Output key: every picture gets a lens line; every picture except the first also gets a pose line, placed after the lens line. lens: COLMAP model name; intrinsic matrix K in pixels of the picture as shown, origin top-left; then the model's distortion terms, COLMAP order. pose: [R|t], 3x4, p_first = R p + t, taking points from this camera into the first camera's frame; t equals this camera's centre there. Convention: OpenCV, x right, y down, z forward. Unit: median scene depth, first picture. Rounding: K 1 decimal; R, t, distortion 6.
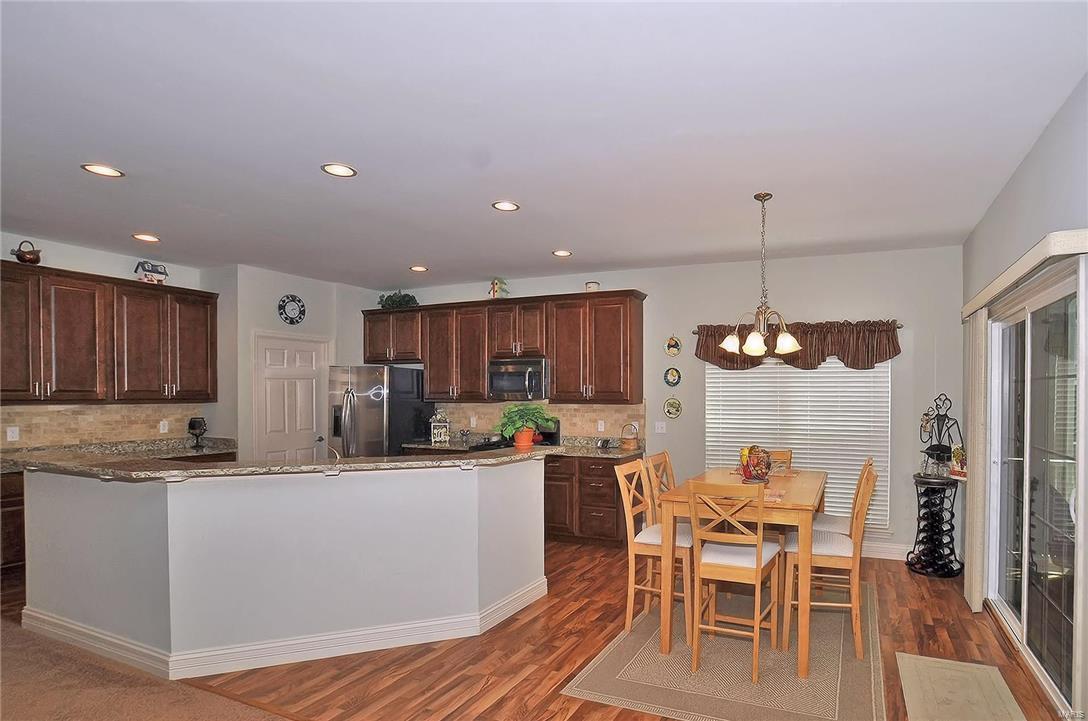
lens RADIAL K [[561.7, 0, 613.2], [0, 561.7, 406.7], [0, 0, 1]] dist [-0.050113, 0.018678]
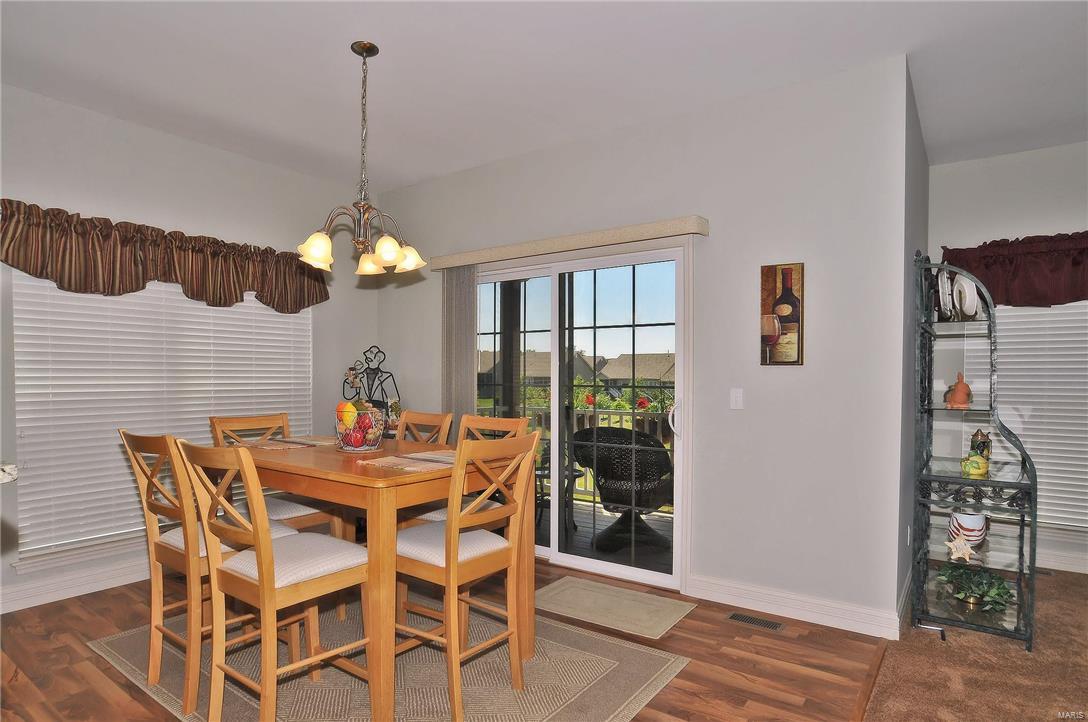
lens RADIAL K [[598.4, 0, 541.6], [0, 598.4, 386.1], [0, 0, 1]] dist [-0.072342, 0.045485]
pose [[0.220846, -0.011232, 0.975244, -0.220745], [0.016036, 0.999840, 0.007884, 0.027396], [-0.975177, 0.013898, 0.220991, 0.322573]]
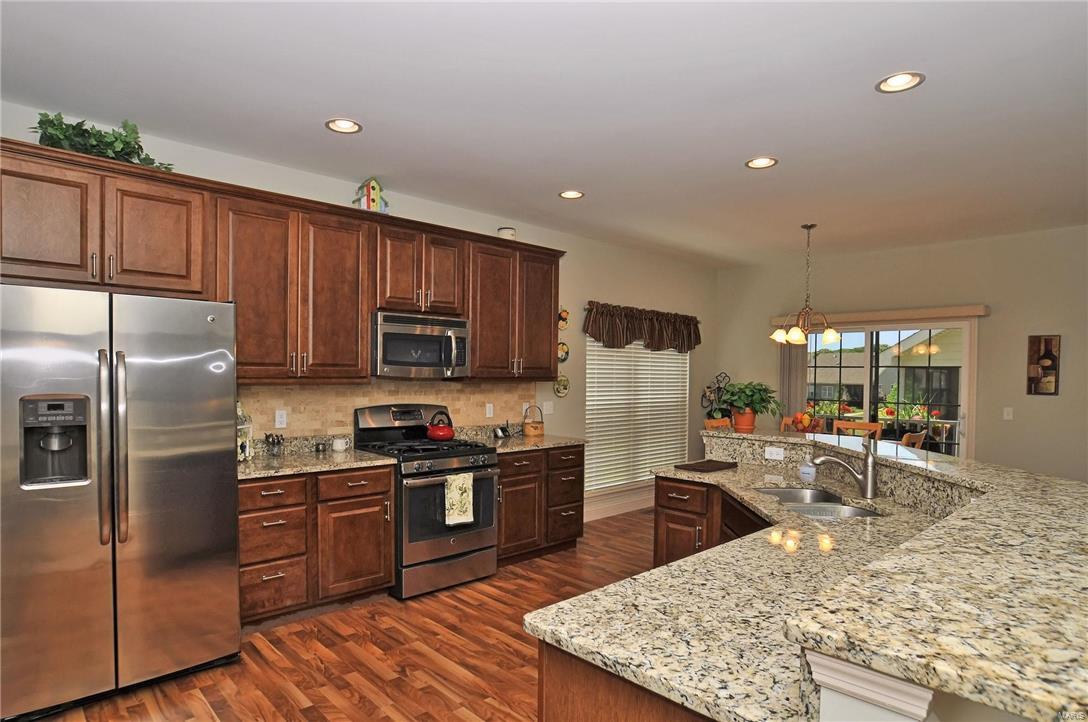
lens RADIAL K [[598.4, 0, 541.6], [0, 598.4, 386.1], [0, 0, 1]] dist [-0.072342, 0.045485]
pose [[0.391227, -0.016923, 0.920139, -0.677416], [0.009789, 0.999851, 0.014227, -0.009764], [-0.920242, 0.003441, 0.391334, 0.542008]]
